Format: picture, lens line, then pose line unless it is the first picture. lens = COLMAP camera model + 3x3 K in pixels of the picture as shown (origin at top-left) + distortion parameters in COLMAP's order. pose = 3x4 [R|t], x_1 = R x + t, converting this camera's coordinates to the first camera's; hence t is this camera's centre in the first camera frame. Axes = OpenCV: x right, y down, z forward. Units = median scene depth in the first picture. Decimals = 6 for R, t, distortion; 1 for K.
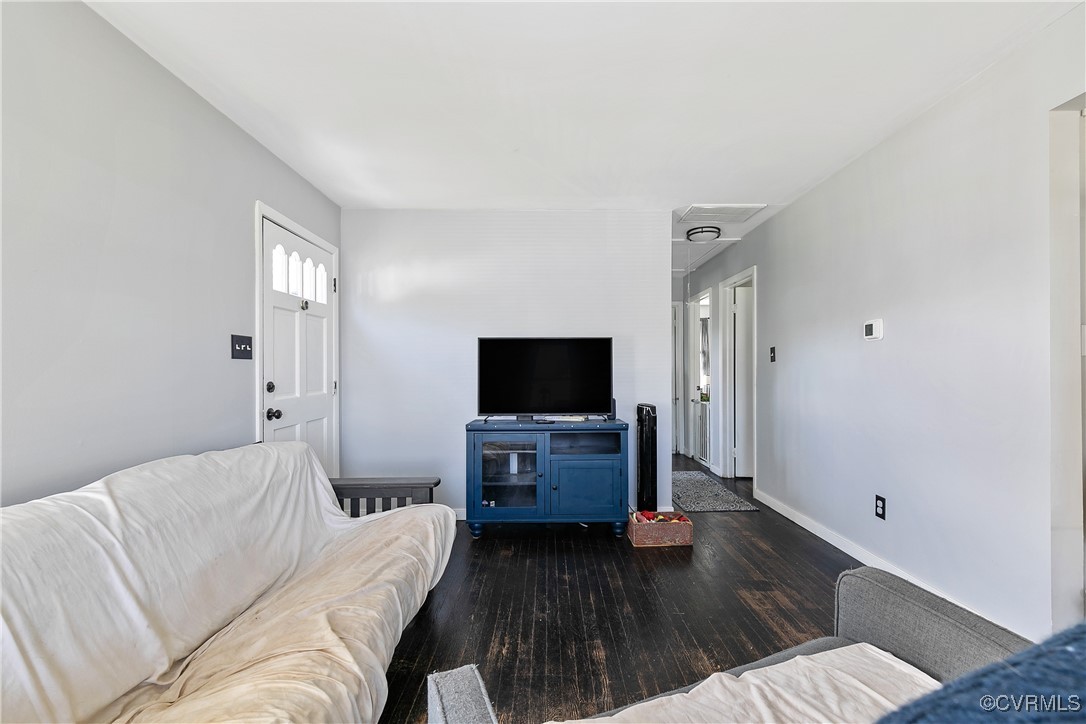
lens RADIAL K [[477.7, 0, 544.5], [0, 477.7, 370.4], [0, 0, 1]] dist [0.000975, 0.000068]
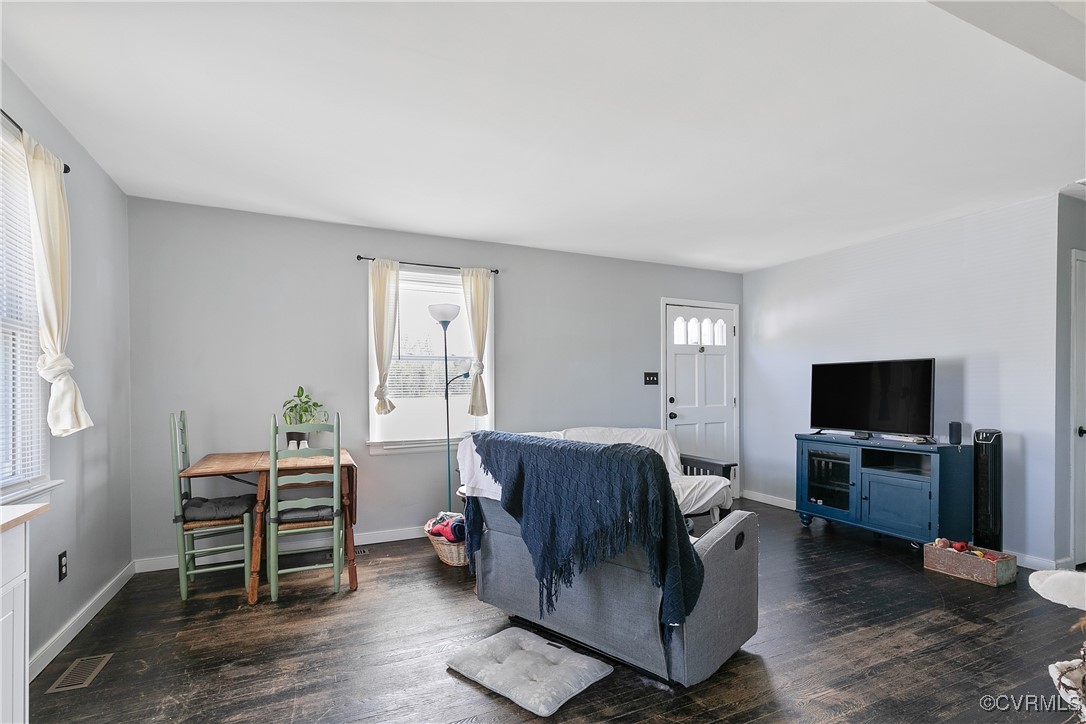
lens RADIAL K [[504.7, 0, 552.0], [0, 504.7, 391.7], [0, 0, 1]] dist [-0.015955, 0.000052]
pose [[0.418299, 0.007161, -0.908281, 0.810966], [0.000053, 0.999969, 0.007909, -0.009555], [0.908309, -0.003356, 0.418285, -0.151140]]
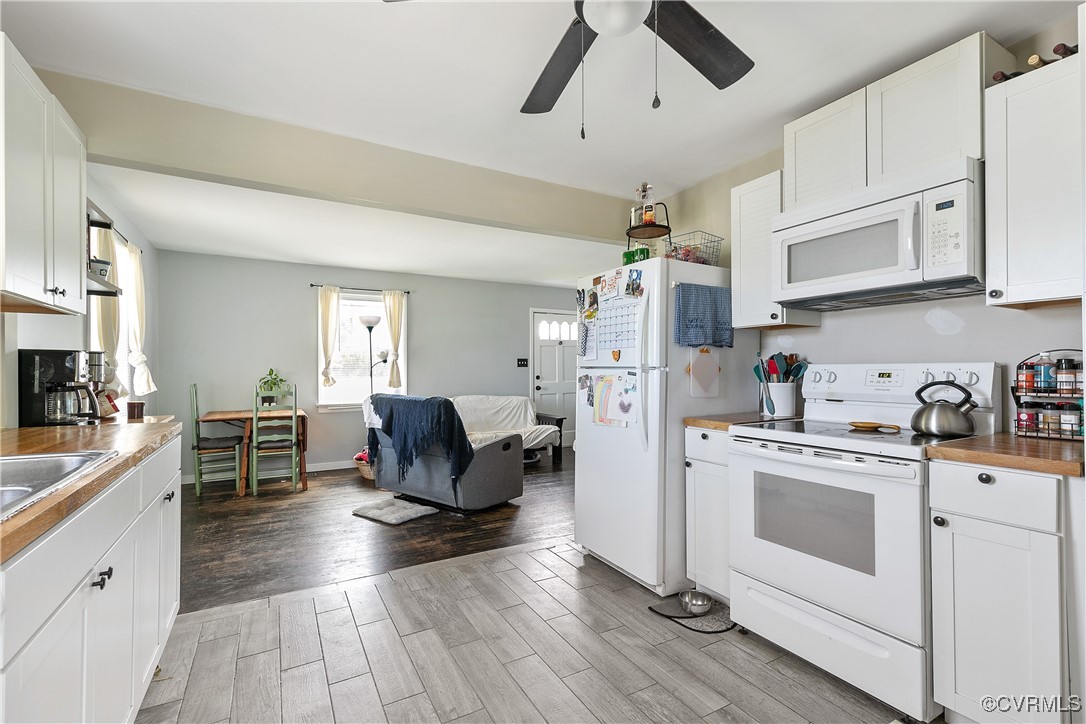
lens RADIAL K [[493.7, 0, 589.1], [0, 493.7, 366.0], [0, 0, 1]] dist [-0.021482, -0.000071]
pose [[0.528289, -0.001919, -0.849062, 1.613208], [-0.000501, 0.999997, -0.002572, -0.018058], [0.849064, 0.001784, 0.528286, -0.151386]]
